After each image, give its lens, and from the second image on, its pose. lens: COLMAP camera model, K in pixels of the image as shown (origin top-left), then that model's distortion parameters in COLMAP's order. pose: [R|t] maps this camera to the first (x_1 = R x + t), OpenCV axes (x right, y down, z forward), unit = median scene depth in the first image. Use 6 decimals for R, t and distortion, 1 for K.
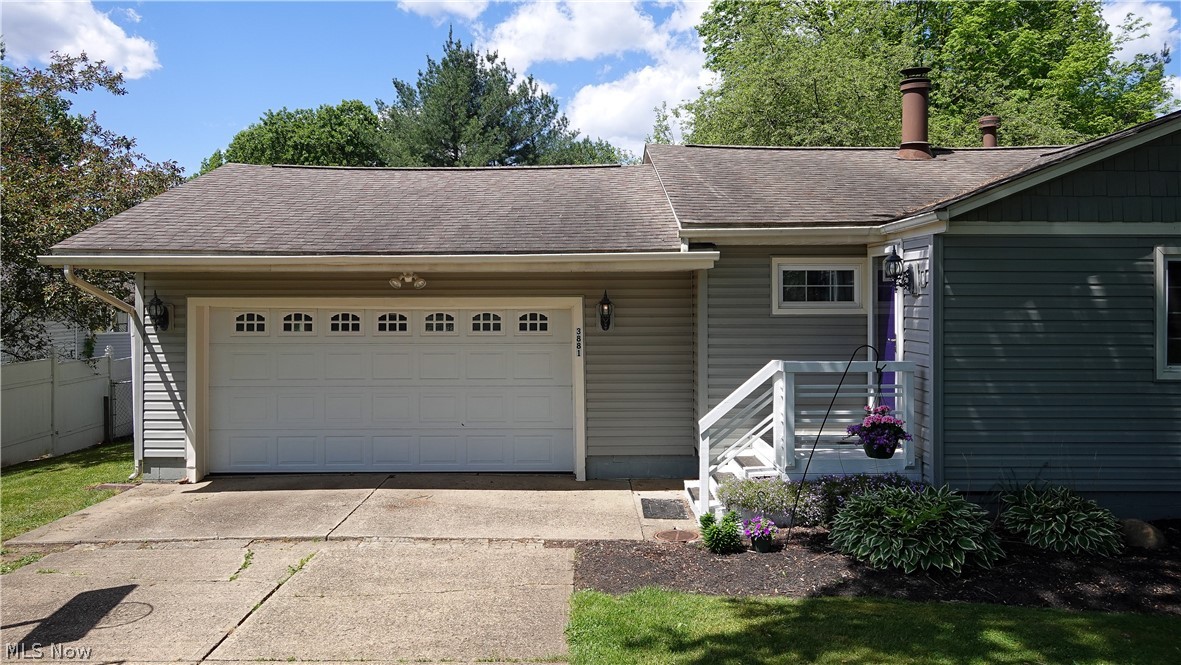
lens RADIAL K [[873.6, 0, 590.5], [0, 873.6, 332.5], [0, 0, 1]] dist [0.007973, 0.002353]
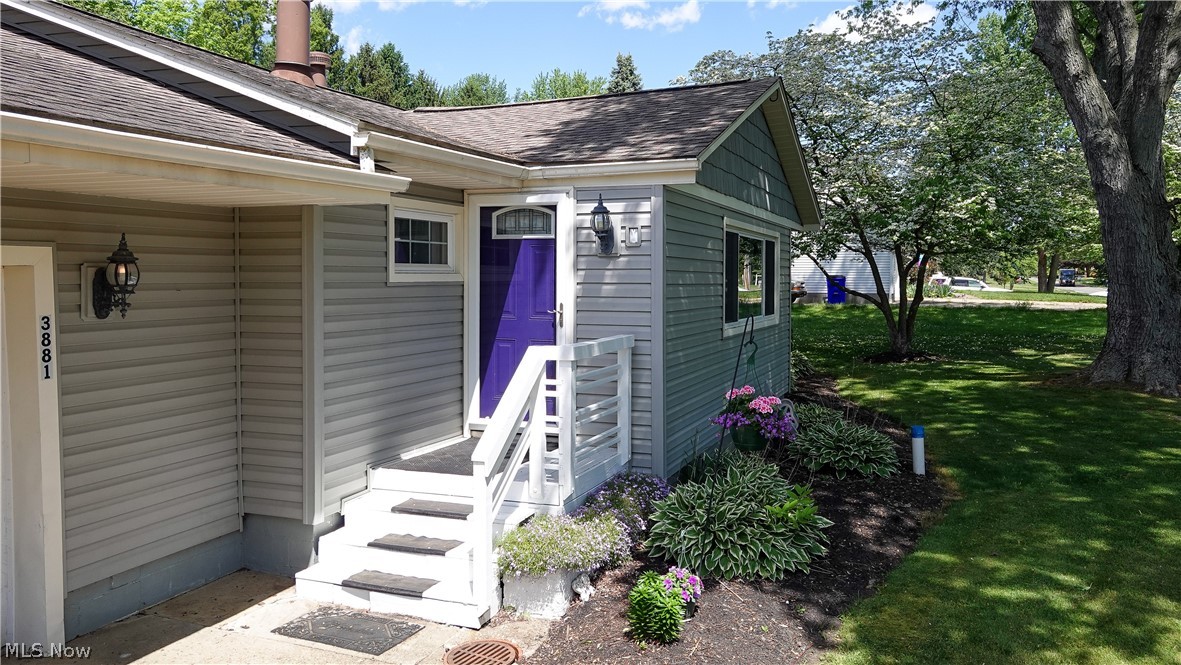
lens RADIAL K [[873.6, 0, 590.5], [0, 873.6, 332.5], [0, 0, 1]] dist [0.007973, 0.002353]
pose [[0.349708, -0.057118, 0.935116, -0.358559], [0.034839, 0.998242, 0.047945, -0.009034], [-0.936211, 0.015812, 0.351084, 0.621238]]
